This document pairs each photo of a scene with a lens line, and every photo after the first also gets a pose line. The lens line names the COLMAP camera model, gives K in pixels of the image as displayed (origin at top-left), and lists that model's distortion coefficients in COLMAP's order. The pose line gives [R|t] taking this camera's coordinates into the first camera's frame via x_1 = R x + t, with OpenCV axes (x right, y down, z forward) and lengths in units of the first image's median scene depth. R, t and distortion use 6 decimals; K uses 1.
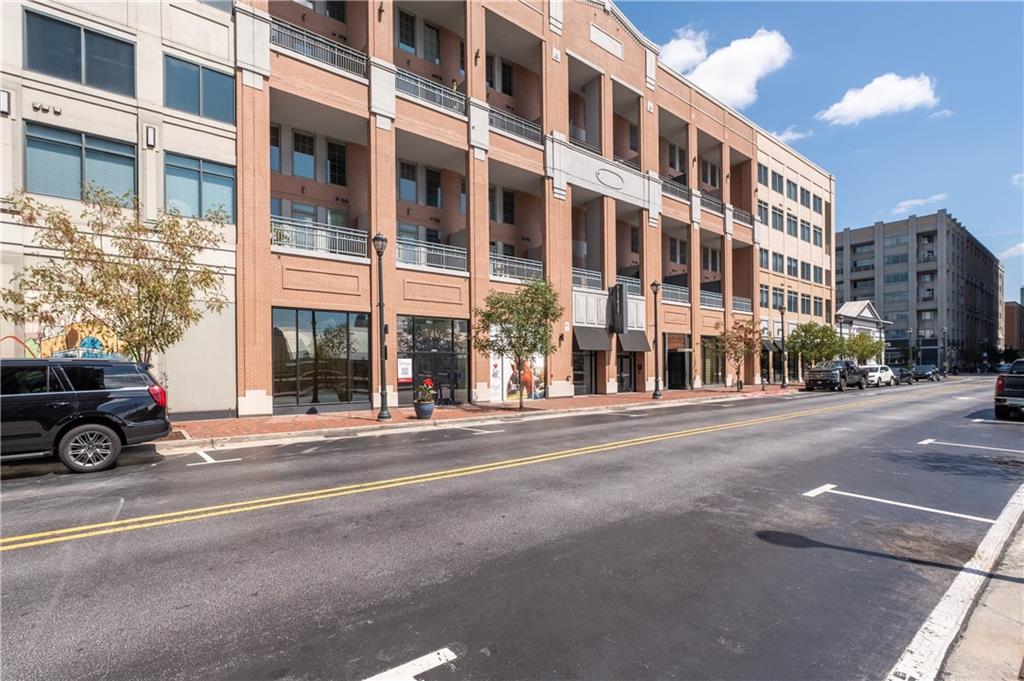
lens RADIAL K [[432.1, 0, 493.6], [0, 432.1, 338.2], [0, 0, 1]] dist [-0.013890, 0.005329]
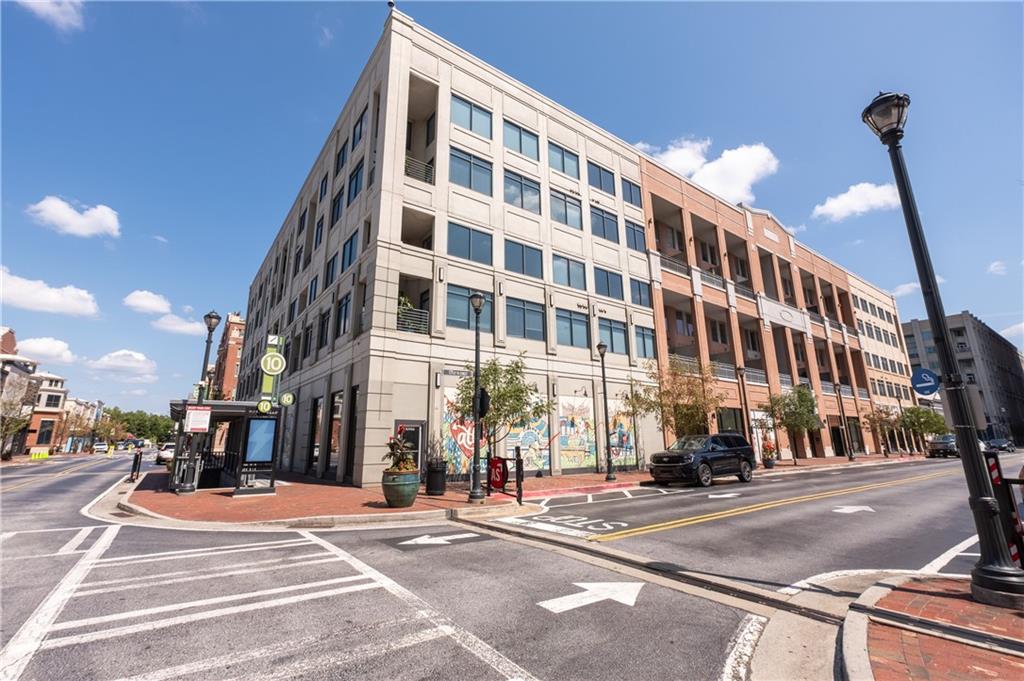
lens RADIAL K [[428.7, 0, 508.4], [0, 428.7, 300.6], [0, 0, 1]] dist [-0.000628, 0.000629]
pose [[0.999919, 0.006691, 0.010793, -0.573365], [-0.003838, 0.969418, -0.245386, -0.022470], [-0.012104, 0.245324, 0.969365, -0.399382]]
